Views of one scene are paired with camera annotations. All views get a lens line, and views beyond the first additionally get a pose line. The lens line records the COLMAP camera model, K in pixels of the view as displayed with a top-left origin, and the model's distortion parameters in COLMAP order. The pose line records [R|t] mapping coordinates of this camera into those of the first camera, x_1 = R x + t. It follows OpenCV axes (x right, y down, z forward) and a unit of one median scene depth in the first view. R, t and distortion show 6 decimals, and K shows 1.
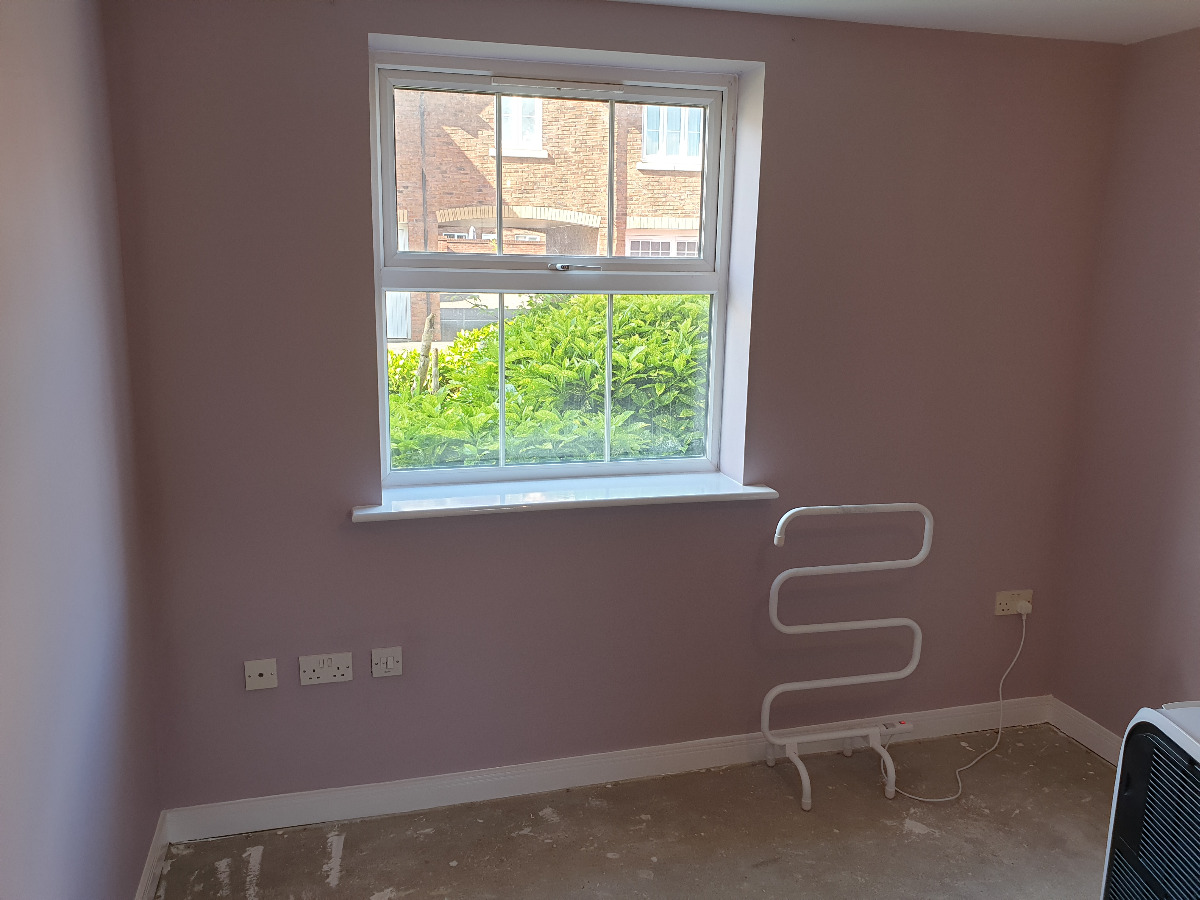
lens RADIAL K [[937.1, 0, 603.8], [0, 937.1, 441.4], [0, 0, 1]] dist [0.013043, 0.005683]
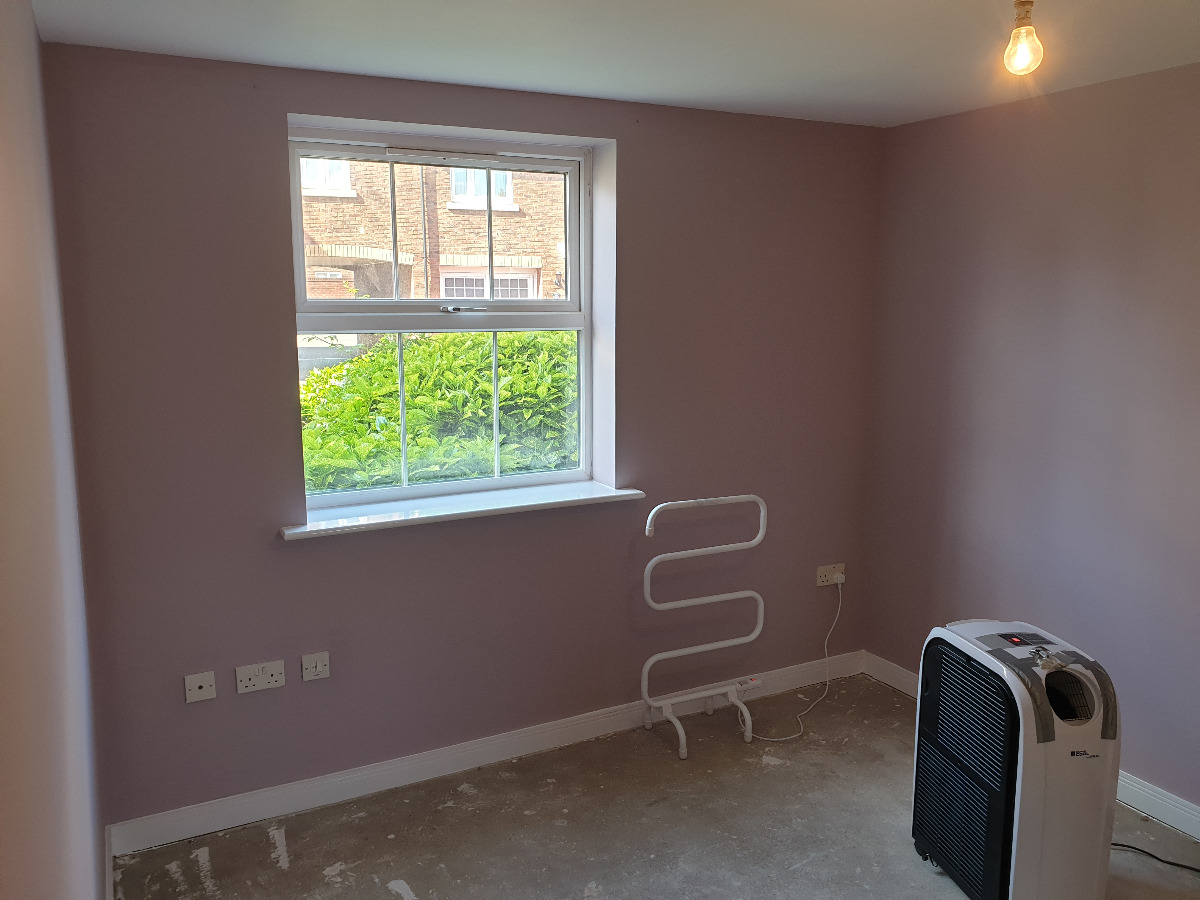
lens RADIAL K [[937.1, 0, 608.7], [0, 937.1, 438.8], [0, 0, 1]] dist [0.013043, 0.005683]
pose [[0.977258, -0.050328, 0.205993, -0.101749], [0.058155, 0.997791, -0.032115, 0.021094], [-0.203921, 0.043364, 0.978026, -0.161424]]
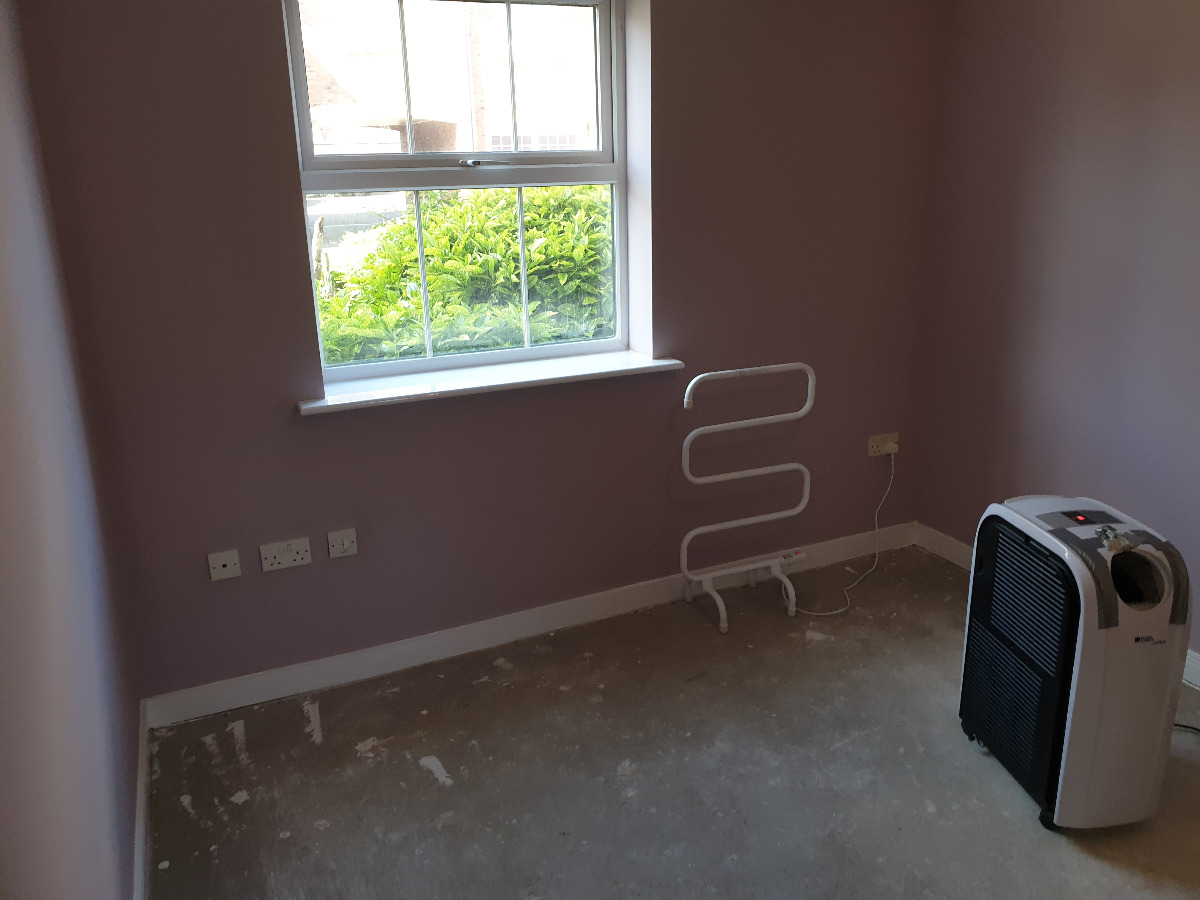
lens RADIAL K [[937.1, 0, 623.4], [0, 937.1, 425.7], [0, 0, 1]] dist [0.013043, 0.005683]
pose [[0.984952, -0.082884, 0.151659, -0.061432], [0.068828, 0.993027, 0.095703, 0.018208], [-0.158533, -0.083825, 0.983789, -0.097740]]
